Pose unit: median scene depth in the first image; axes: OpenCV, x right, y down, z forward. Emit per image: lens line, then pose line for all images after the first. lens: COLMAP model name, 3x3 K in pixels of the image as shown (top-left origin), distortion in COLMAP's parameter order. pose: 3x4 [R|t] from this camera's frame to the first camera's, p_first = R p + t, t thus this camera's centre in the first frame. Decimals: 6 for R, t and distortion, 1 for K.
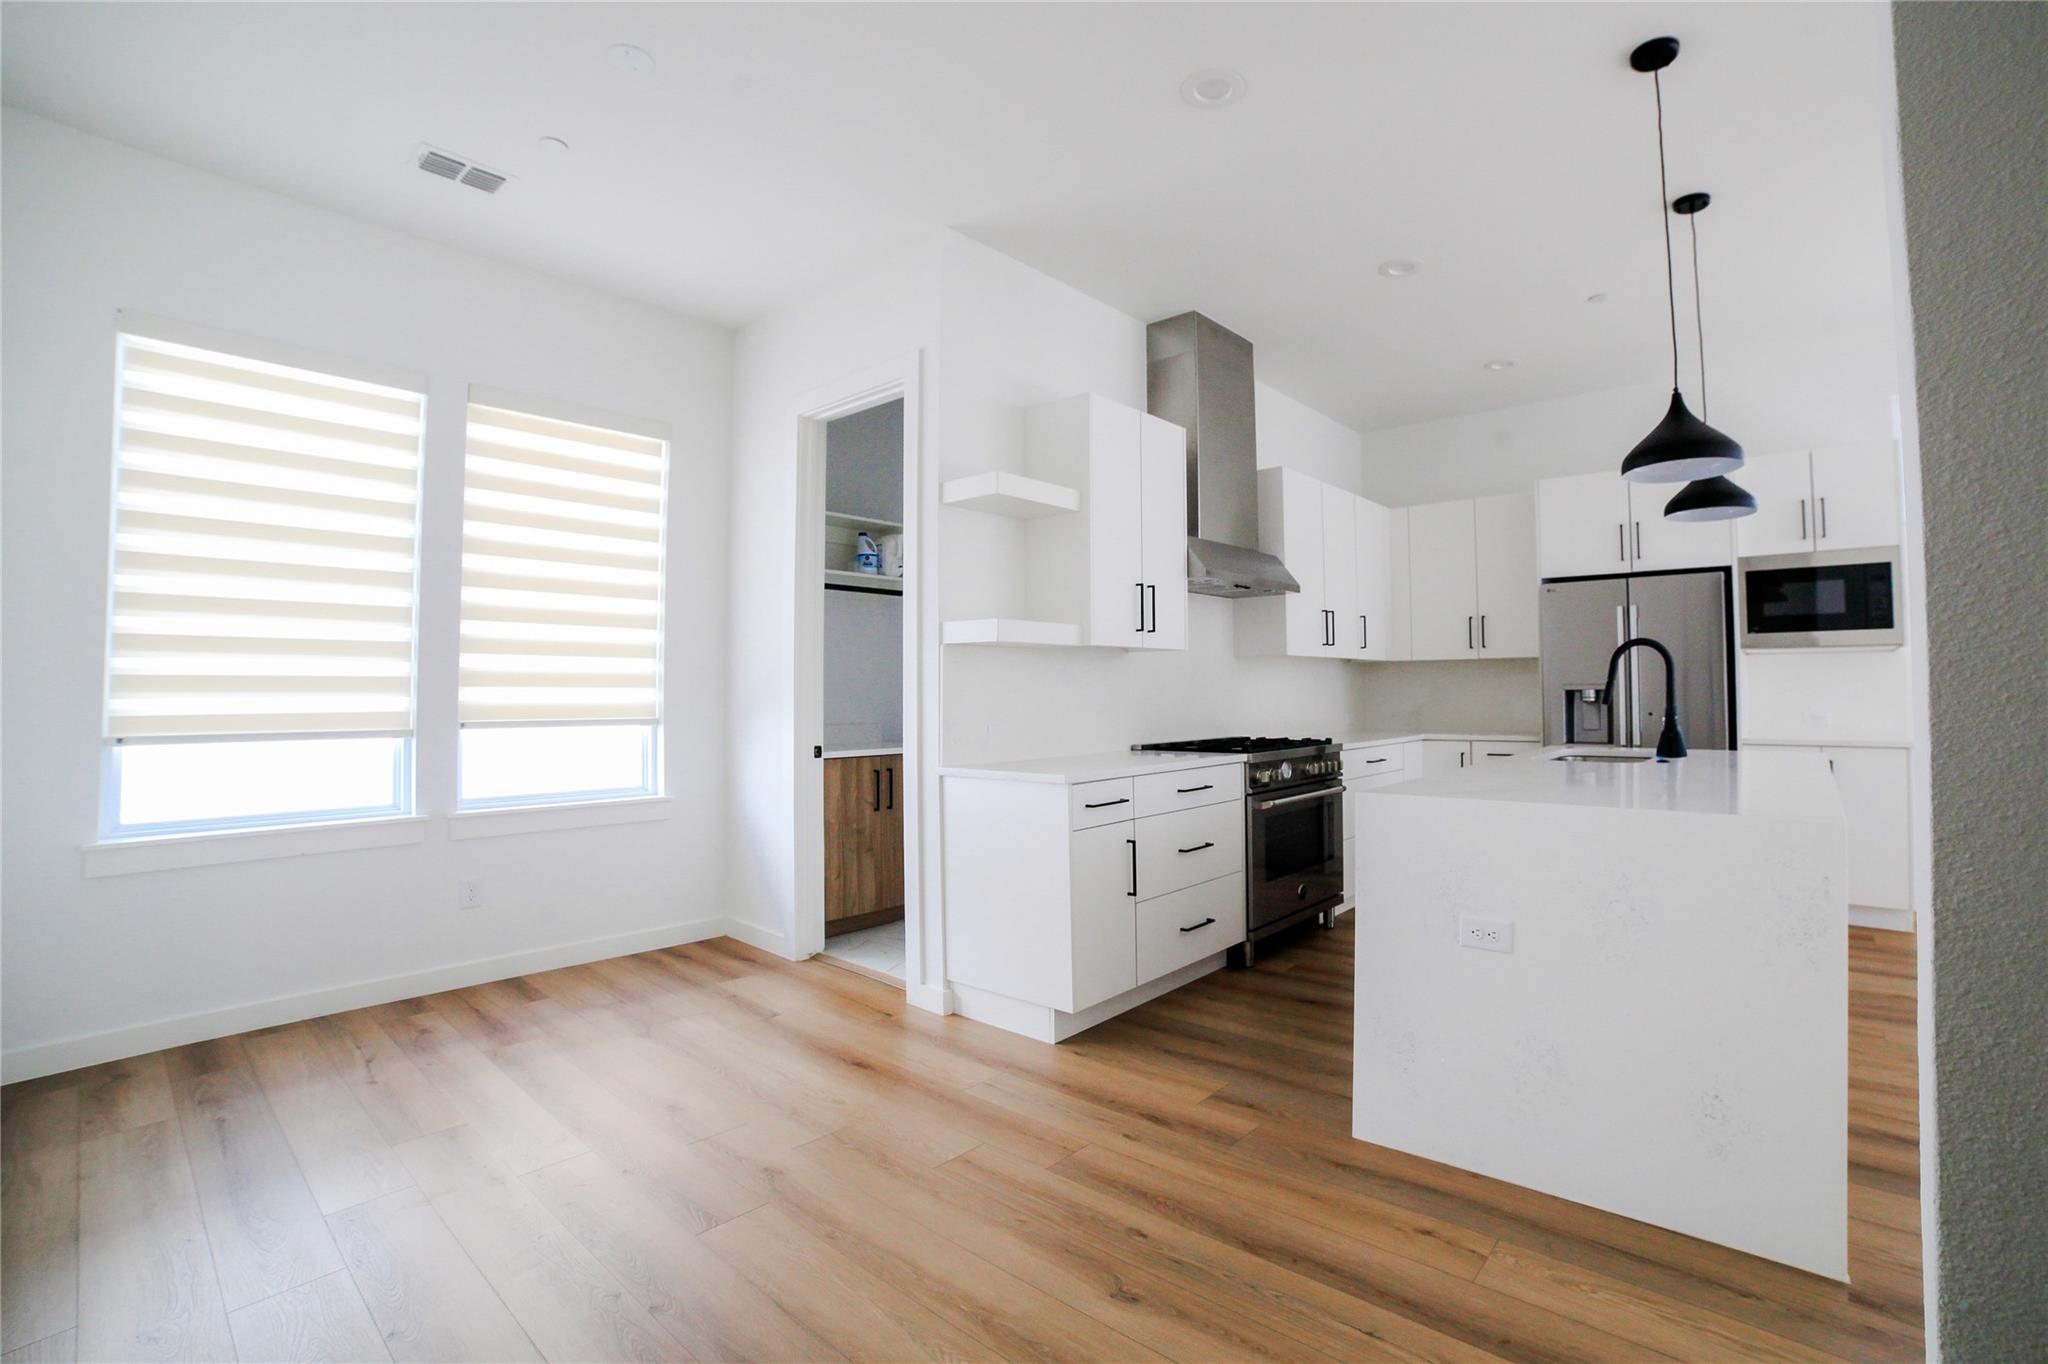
lens RADIAL K [[794.1, 0, 1018.9], [0, 794.1, 662.6], [0, 0, 1]] dist [-0.094524, 0.029878]
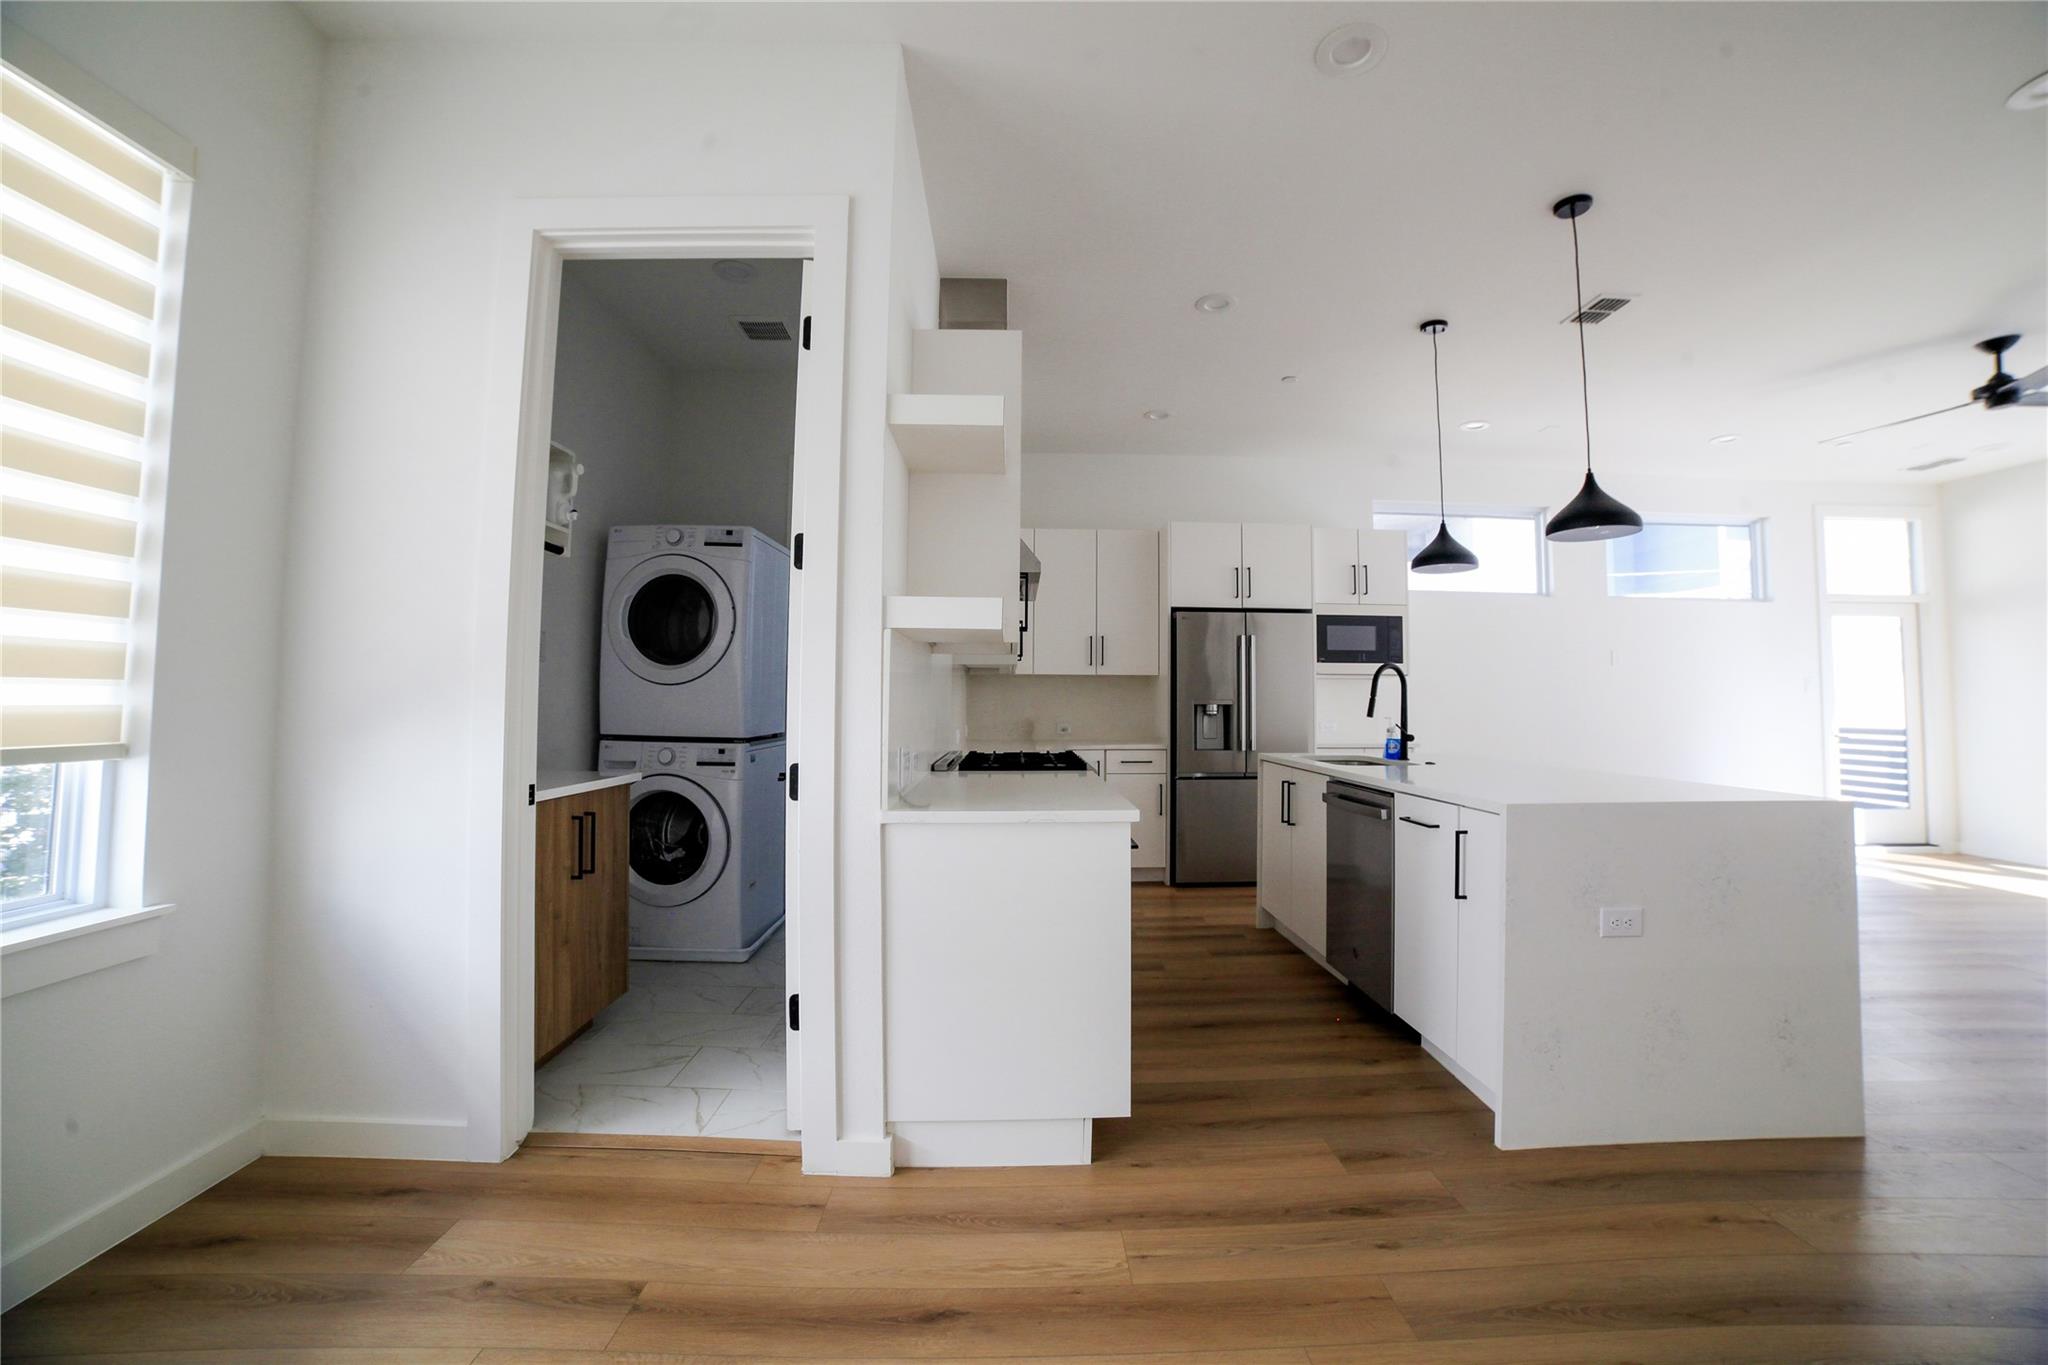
lens RADIAL K [[794.1, 0, 1018.9], [0, 794.1, 663.1], [0, 0, 1]] dist [-0.094524, 0.029878]
pose [[0.766900, 0.041576, 0.640418, -0.436225], [-0.034586, 0.999127, -0.023446, 0.017744], [-0.640834, -0.004169, 0.767668, 0.403163]]
